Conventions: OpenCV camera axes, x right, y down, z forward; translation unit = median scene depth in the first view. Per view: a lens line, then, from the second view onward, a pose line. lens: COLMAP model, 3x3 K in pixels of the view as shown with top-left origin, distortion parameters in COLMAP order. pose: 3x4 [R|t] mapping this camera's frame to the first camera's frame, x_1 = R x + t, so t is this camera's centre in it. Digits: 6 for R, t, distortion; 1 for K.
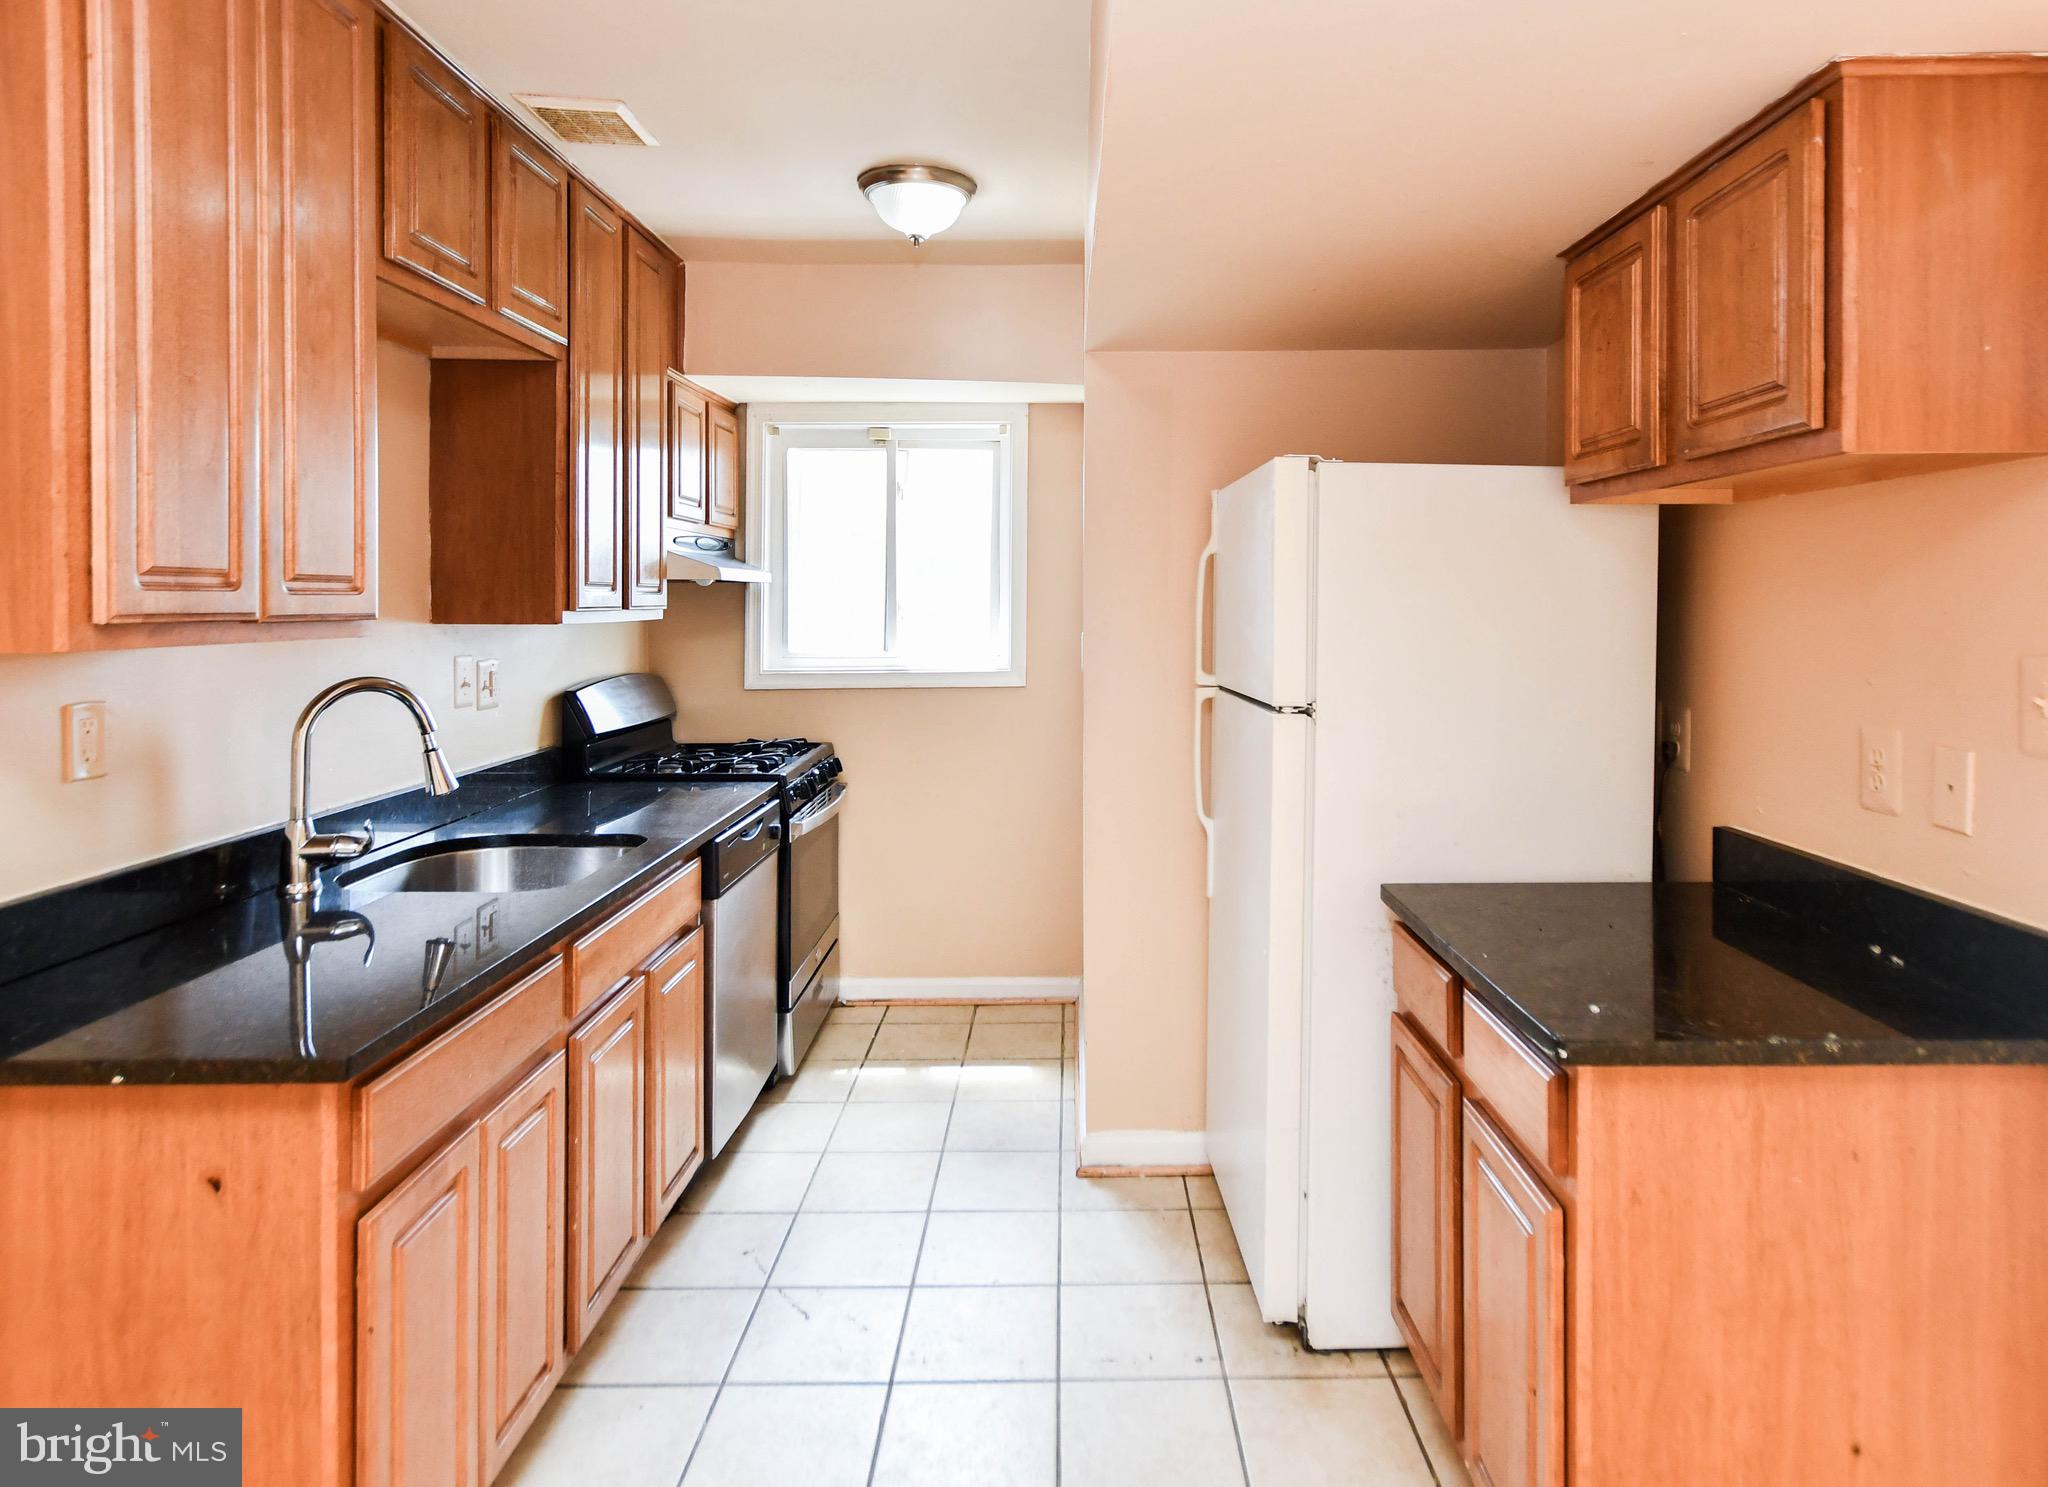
lens RADIAL K [[1190.0, 0, 1084.0], [0, 1190.0, 597.6], [0, 0, 1]] dist [0.004527, 0.000963]
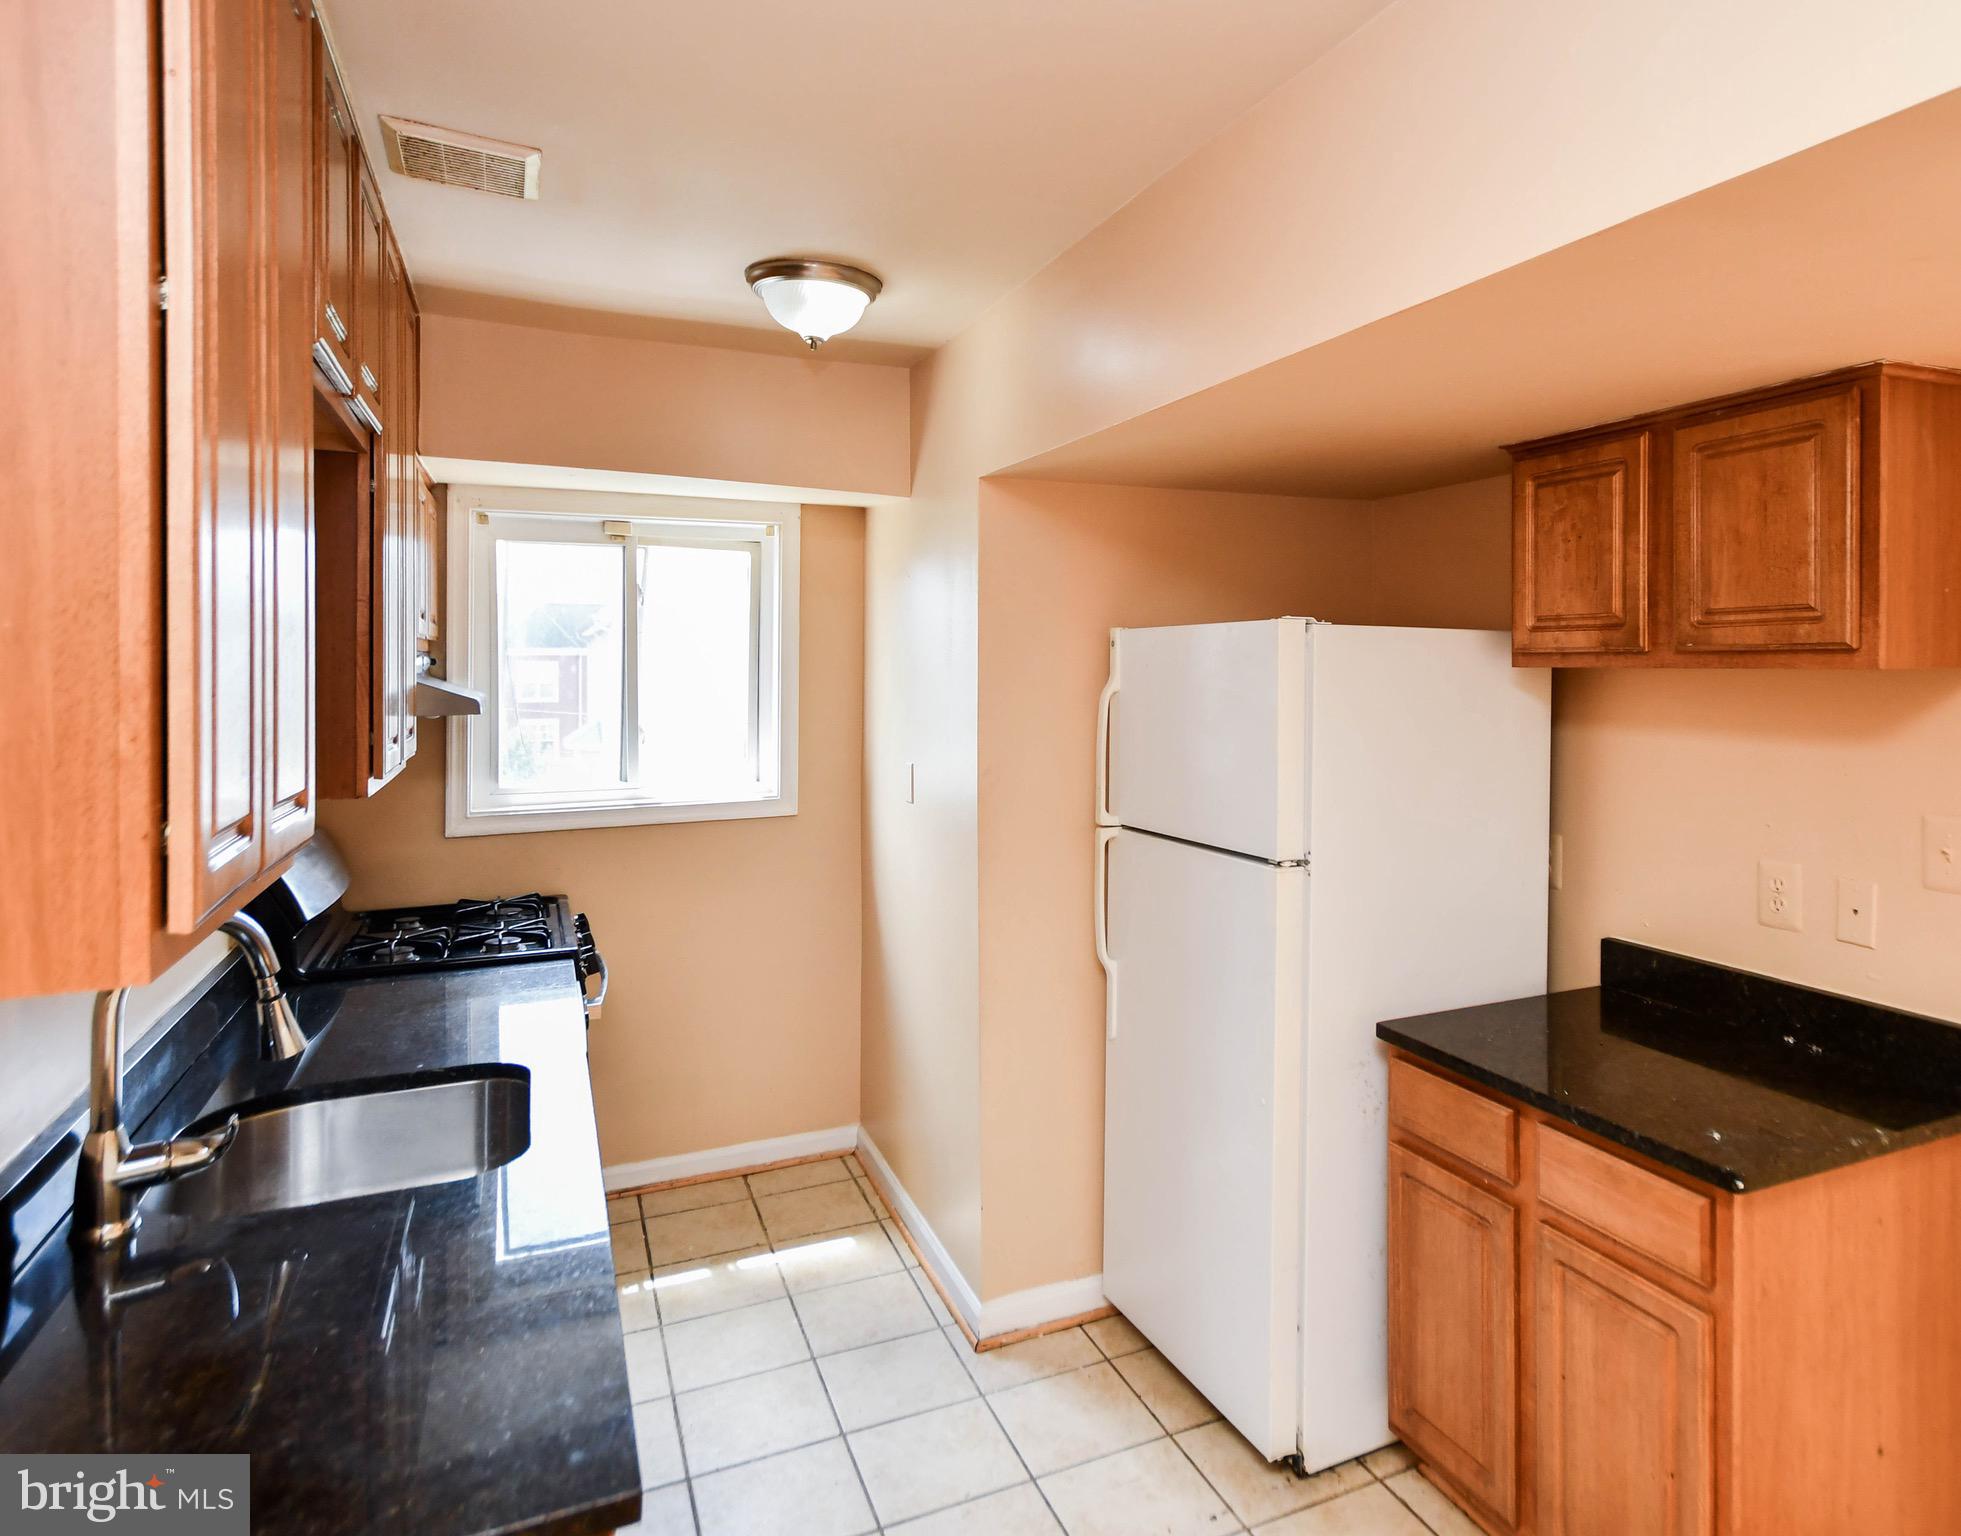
lens RADIAL K [[1204.5, 0, 1119.8], [0, 1204.5, 659.6], [0, 0, 1]] dist [0.003796, 0.001592]
pose [[0.905244, 0.001543, 0.424888, -0.333006], [-0.001470, 0.999999, -0.000501, -0.067438], [-0.424889, -0.000171, 0.905246, 0.092974]]
